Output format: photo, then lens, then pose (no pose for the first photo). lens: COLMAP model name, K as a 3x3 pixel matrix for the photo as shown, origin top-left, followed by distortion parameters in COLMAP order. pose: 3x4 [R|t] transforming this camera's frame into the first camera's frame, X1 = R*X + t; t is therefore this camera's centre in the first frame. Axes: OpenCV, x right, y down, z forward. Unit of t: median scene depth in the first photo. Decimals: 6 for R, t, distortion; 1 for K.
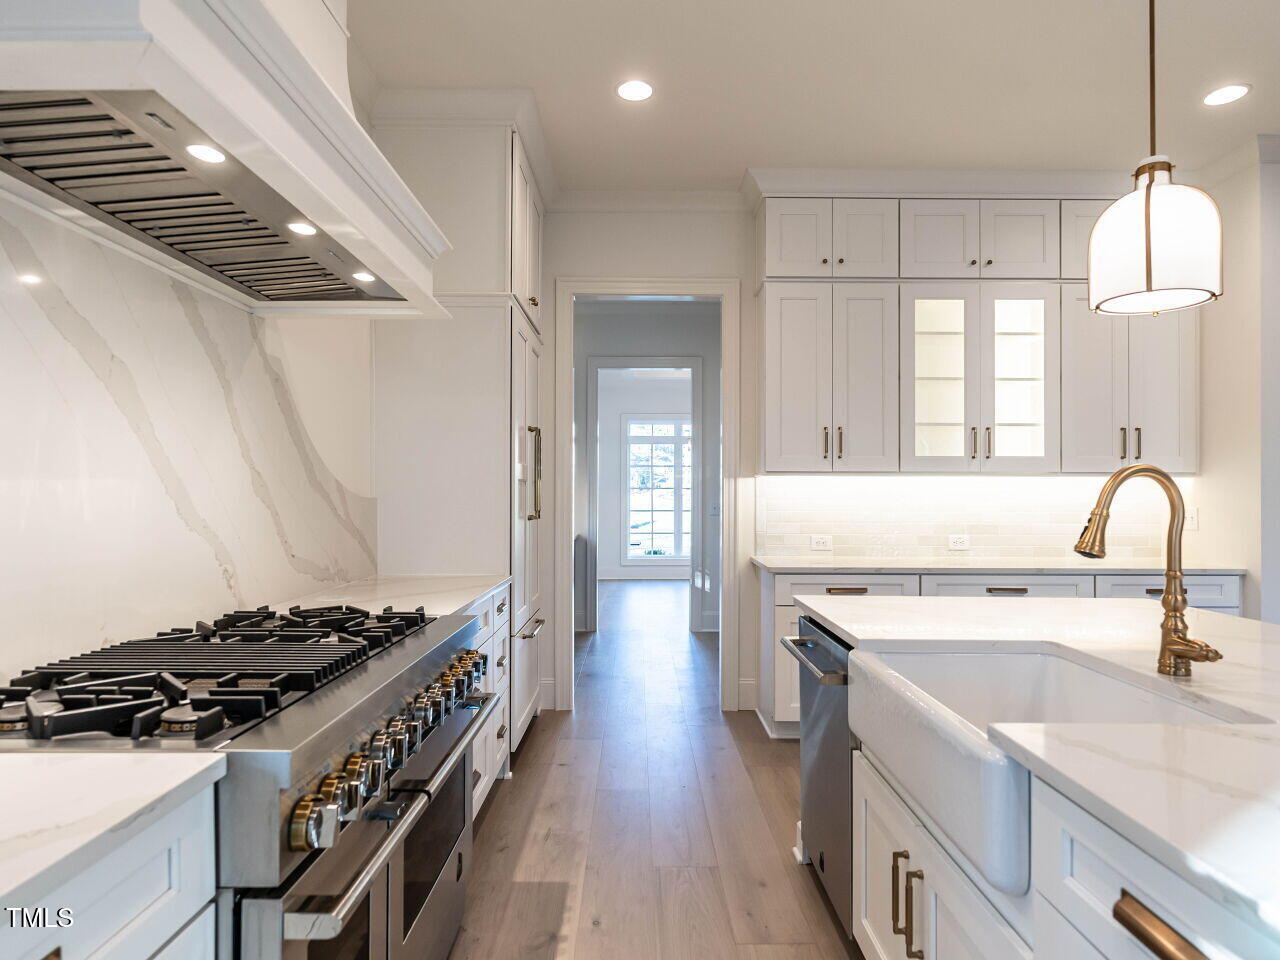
lens RADIAL K [[749.8, 0, 638.4], [0, 749.8, 484.3], [0, 0, 1]] dist [-0.002101, 0.000392]
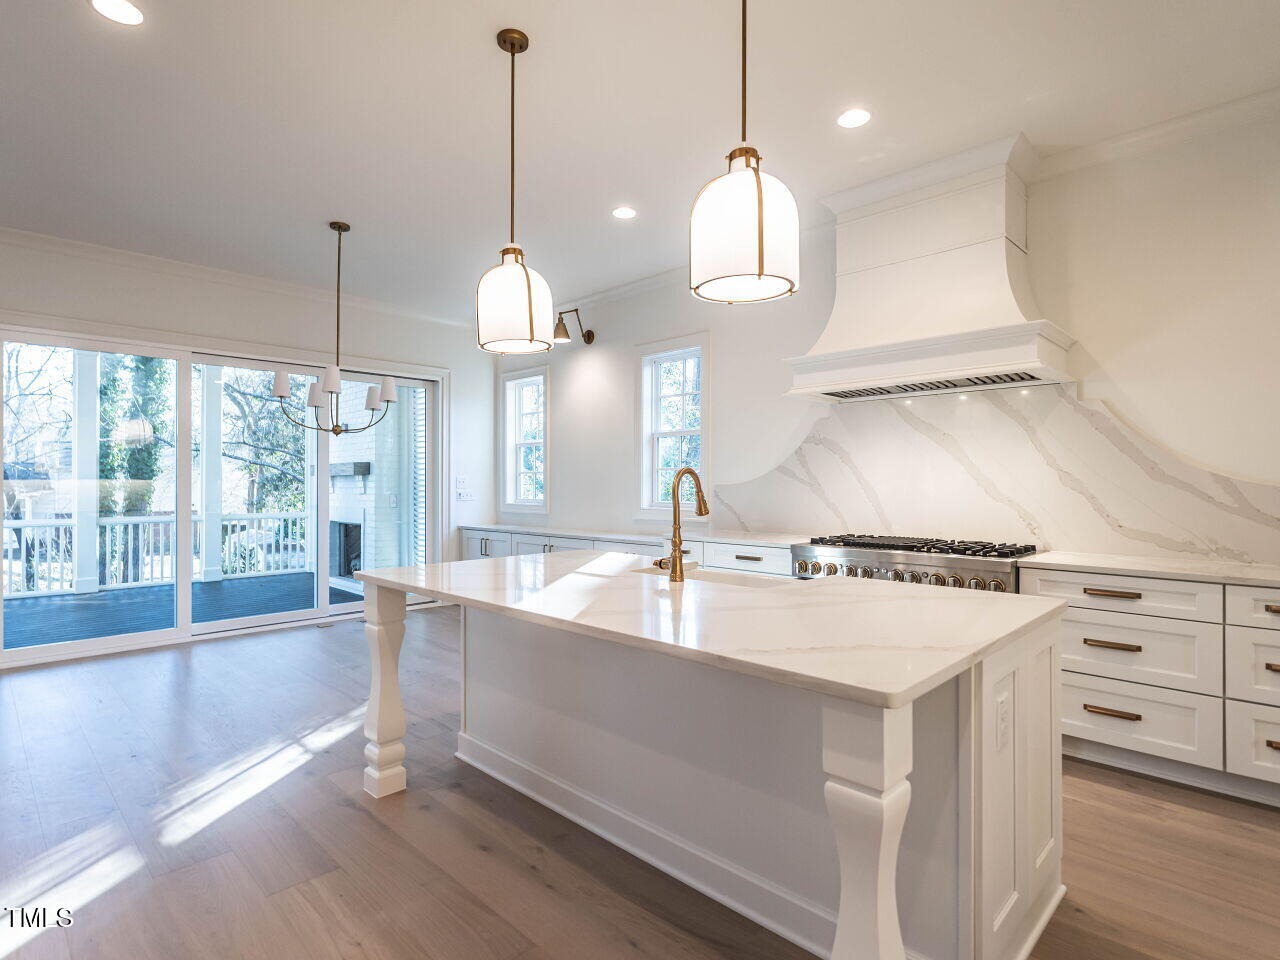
lens RADIAL K [[666.8, 0, 640.0], [0, 666.8, 480.0], [0, 0, 1]] dist [-0.005783, -0.000393]
pose [[-0.705753, -0.009341, -0.708396, 0.724854], [0.003397, 0.999857, -0.016568, 0.013137], [0.708450, -0.014099, -0.705620, 0.782678]]
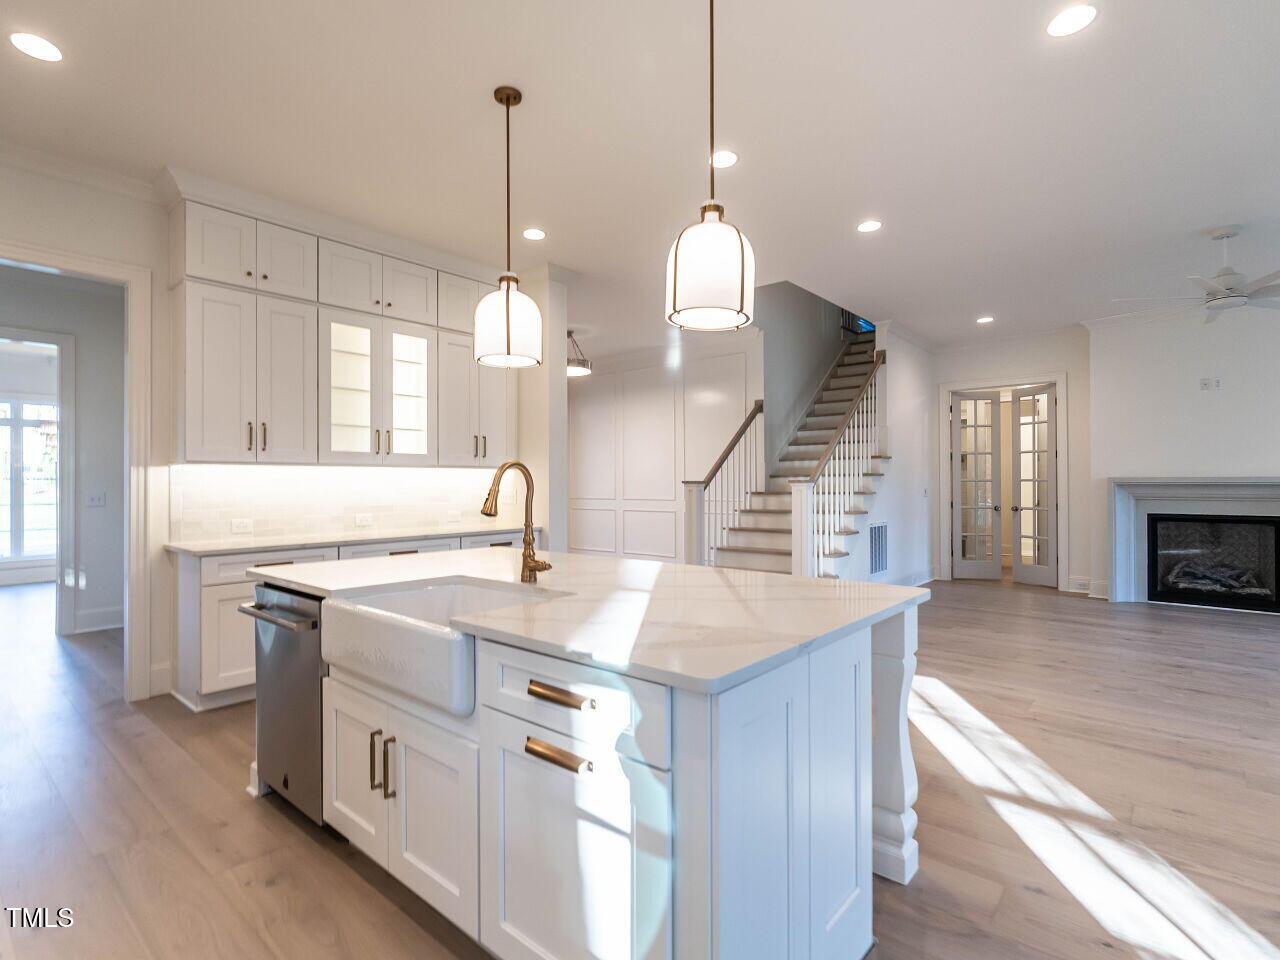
lens RADIAL K [[638.6, 0, 637.7], [0, 638.6, 475.8], [0, 0, 1]] dist [0.001970, -0.000201]
pose [[0.656479, 0.000734, 0.754344, -0.090036], [-0.001652, 0.999999, 0.000465, 0.002280], [-0.754343, -0.001552, 0.656479, -0.063234]]
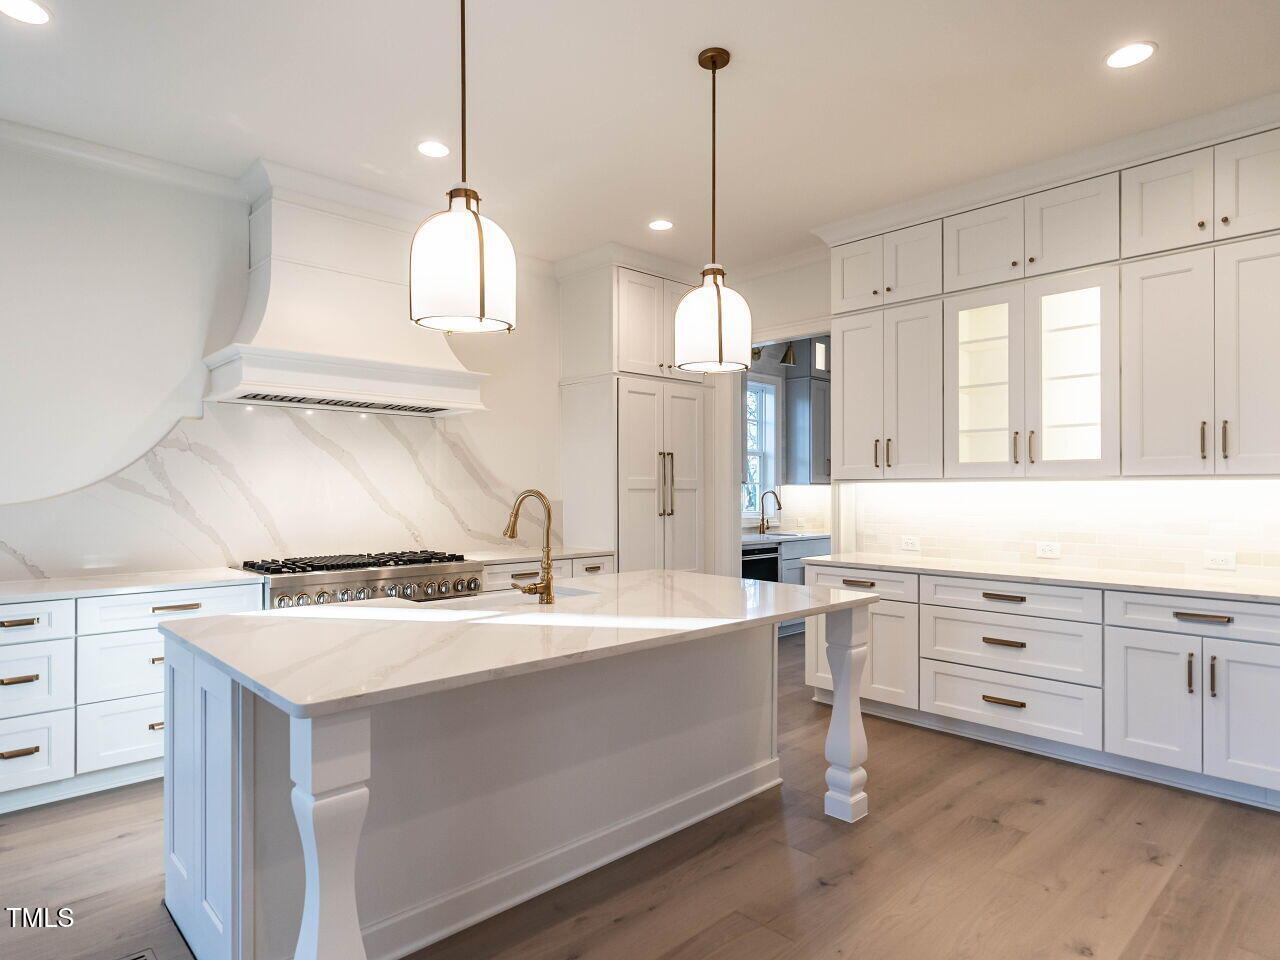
lens RADIAL K [[749.8, 0, 638.4], [0, 749.8, 484.3], [0, 0, 1]] dist [-0.002101, 0.000392]
pose [[0.684108, -0.010545, -0.729304, 0.829105], [0.012920, 0.999914, -0.002338, -0.011090], [0.729266, -0.007823, 0.684186, -0.034137]]
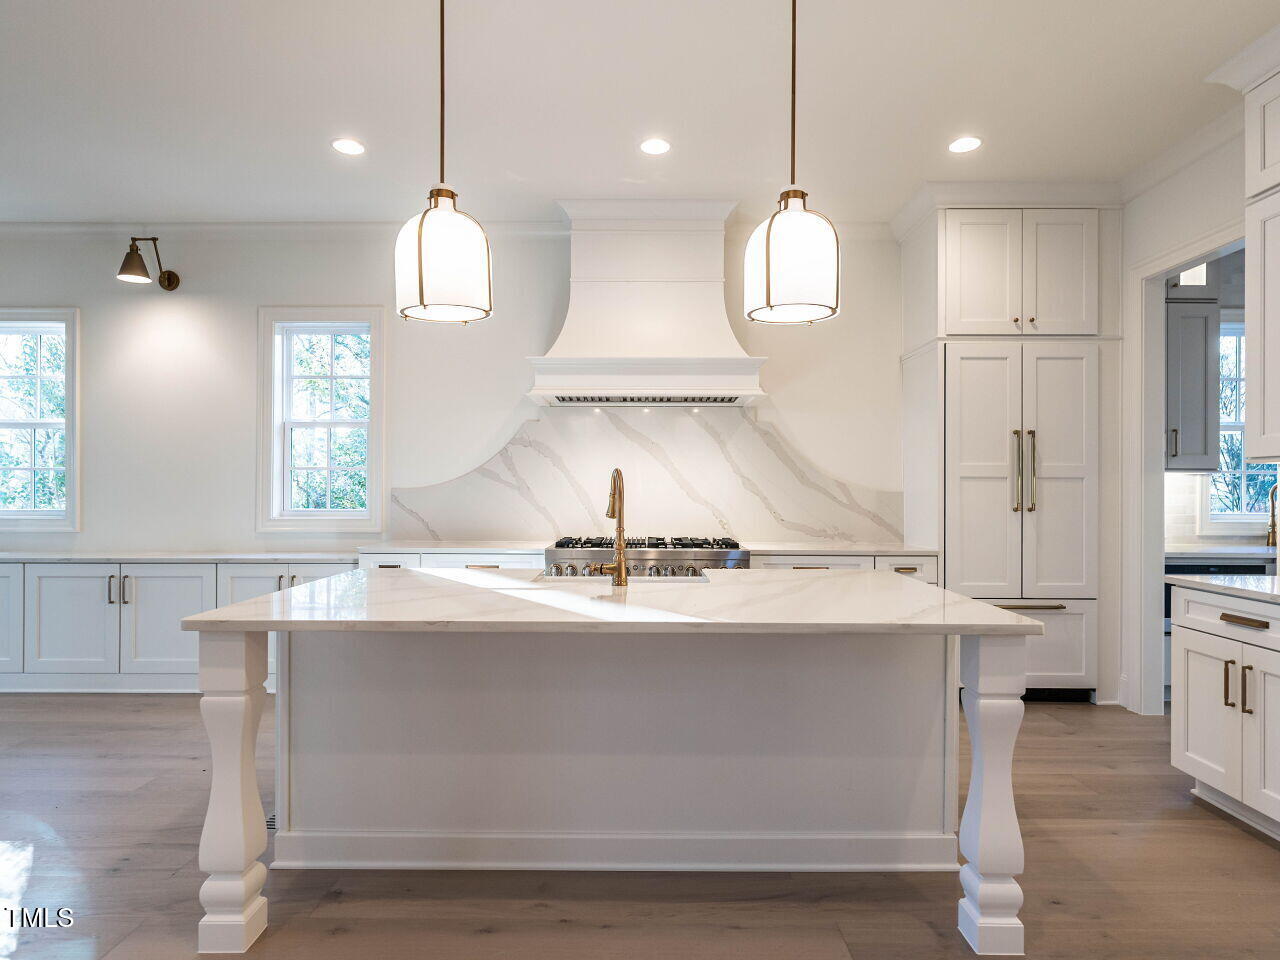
lens RADIAL K [[740.8, 0, 638.5], [0, 740.8, 487.6], [0, 0, 1]] dist [0.000391, 0.001327]
pose [[-0.011764, -0.007498, -0.999903, 0.929984], [0.007859, 0.999940, -0.007591, 0.013385], [0.999900, -0.007947, -0.011704, 0.399695]]
